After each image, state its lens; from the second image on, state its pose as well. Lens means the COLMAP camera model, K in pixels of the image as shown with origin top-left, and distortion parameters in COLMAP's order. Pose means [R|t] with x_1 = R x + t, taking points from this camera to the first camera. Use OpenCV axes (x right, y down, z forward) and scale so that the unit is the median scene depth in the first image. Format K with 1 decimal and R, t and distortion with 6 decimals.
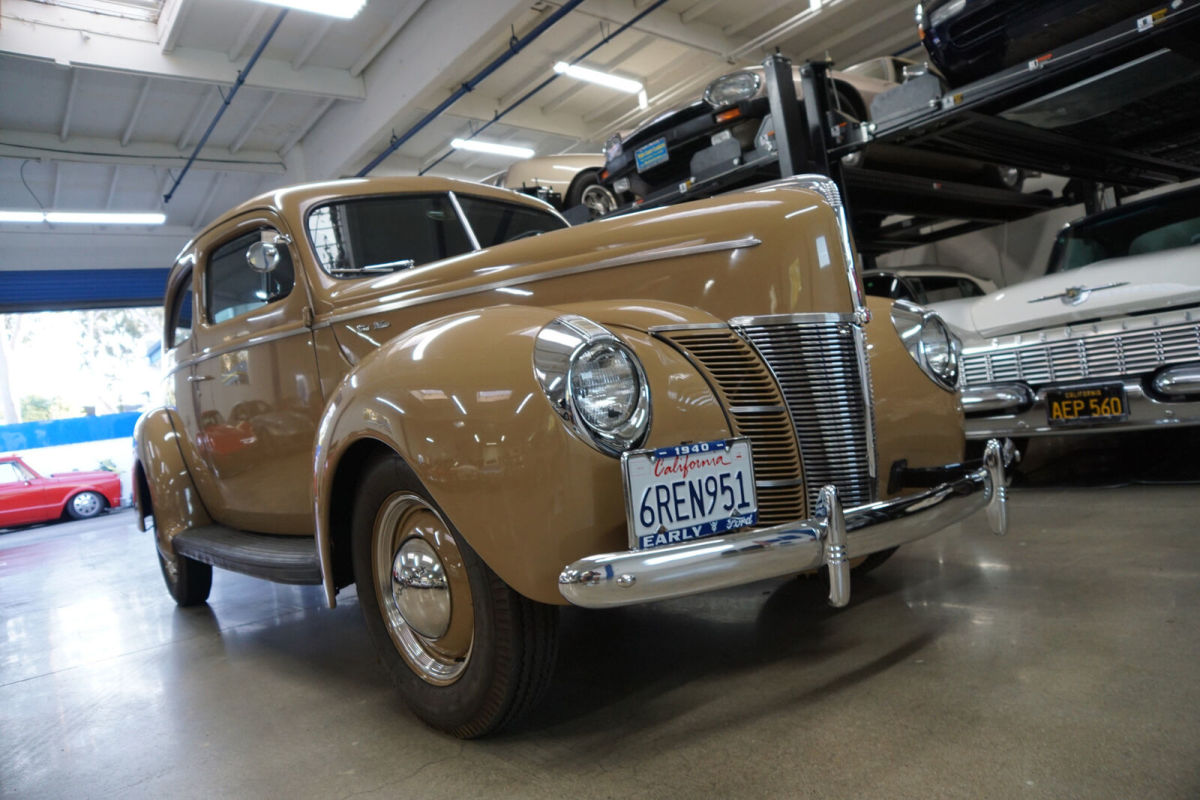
lens RADIAL K [[811.8, 0, 601.4], [0, 811.8, 406.4], [0, 0, 1]] dist [-0.136715, 0.097394]
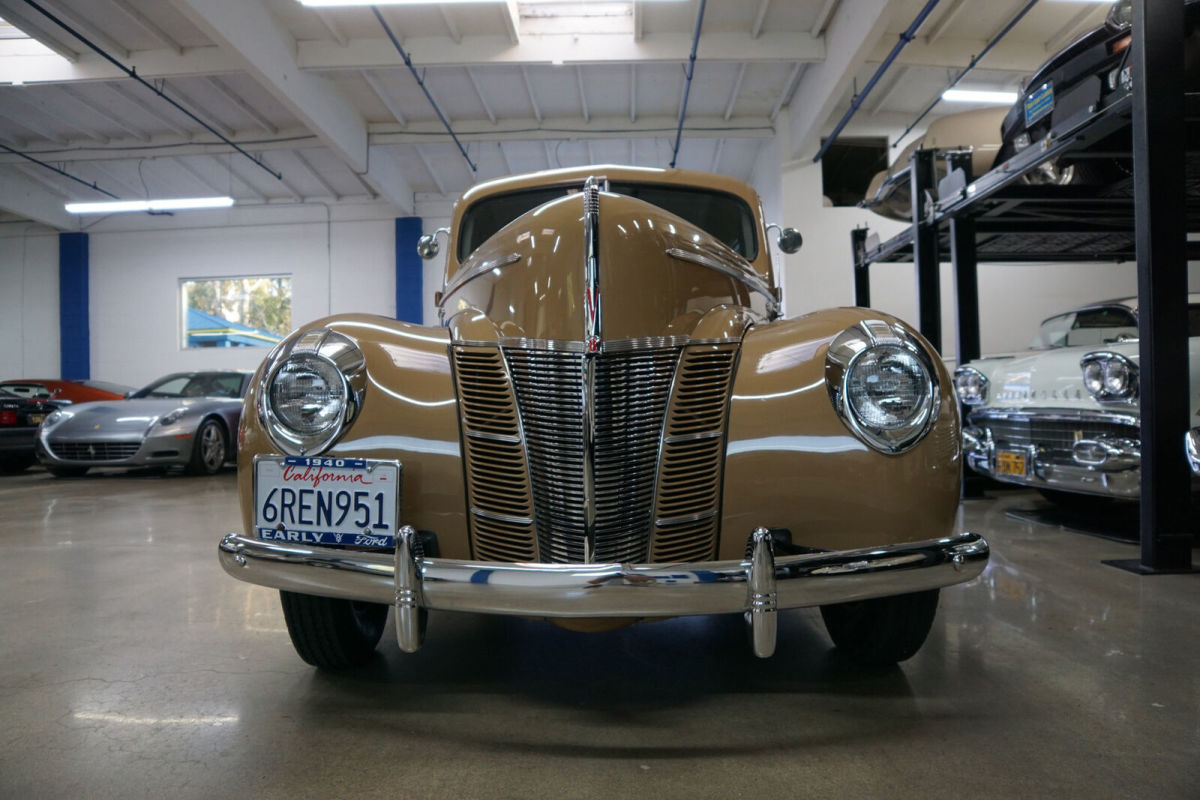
lens RADIAL K [[818.0, 0, 600.0], [0, 818.0, 400.0], [0, 0, 1]] dist [-0.139486, 0.105033]
pose [[0.757934, 0.127232, -0.639803, 0.867624], [-0.096368, 0.991872, 0.083083, -0.126106], [0.645173, -0.001315, 0.764035, 0.336199]]
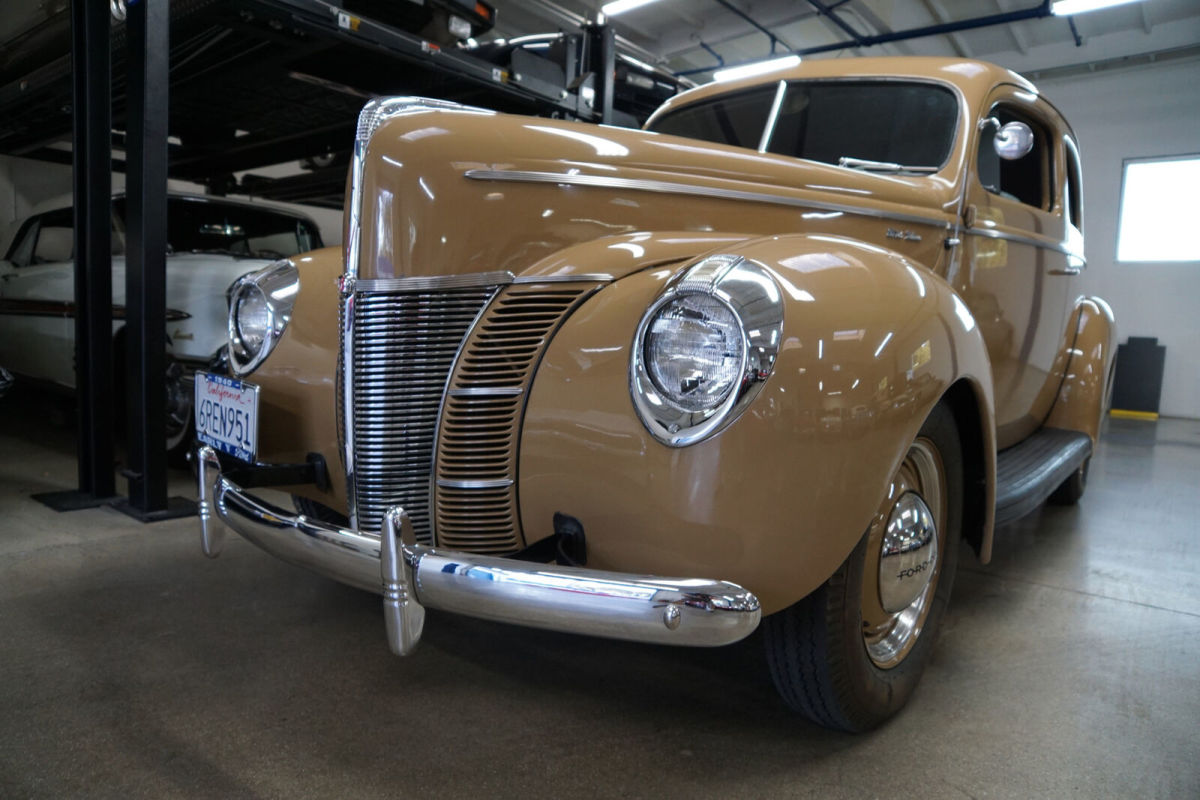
lens RADIAL K [[811.8, 0, 601.4], [0, 811.8, 406.4], [0, 0, 1]] dist [-0.136715, 0.097394]
pose [[0.240989, 0.255189, -0.936377, 1.126948], [-0.084607, 0.966663, 0.241668, -0.202874], [0.966833, 0.020985, 0.254546, 1.015357]]
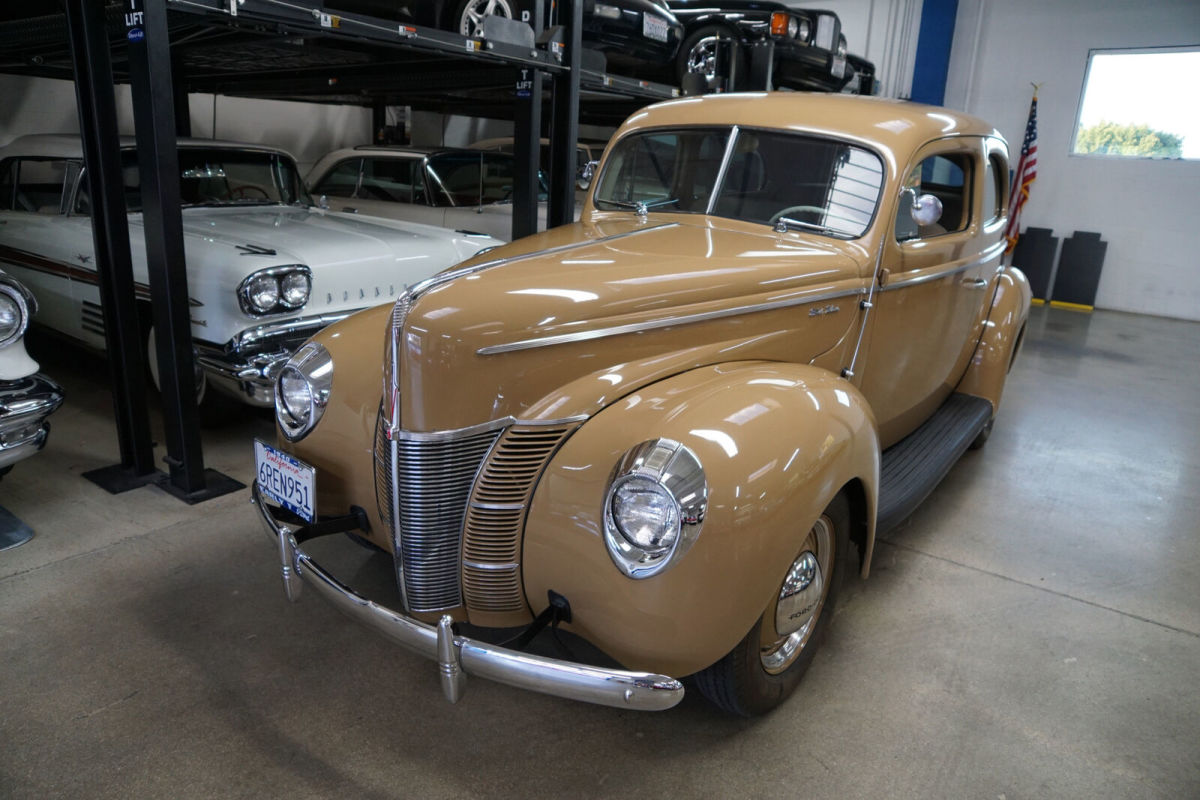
lens RADIAL K [[818.0, 0, 600.0], [0, 818.0, 400.0], [0, 0, 1]] dist [-0.139486, 0.105033]
pose [[0.280354, 0.428004, -0.859194, 1.278544], [-0.097212, 0.903148, 0.418180, -0.613134], [0.954961, -0.033715, 0.294808, 0.920808]]
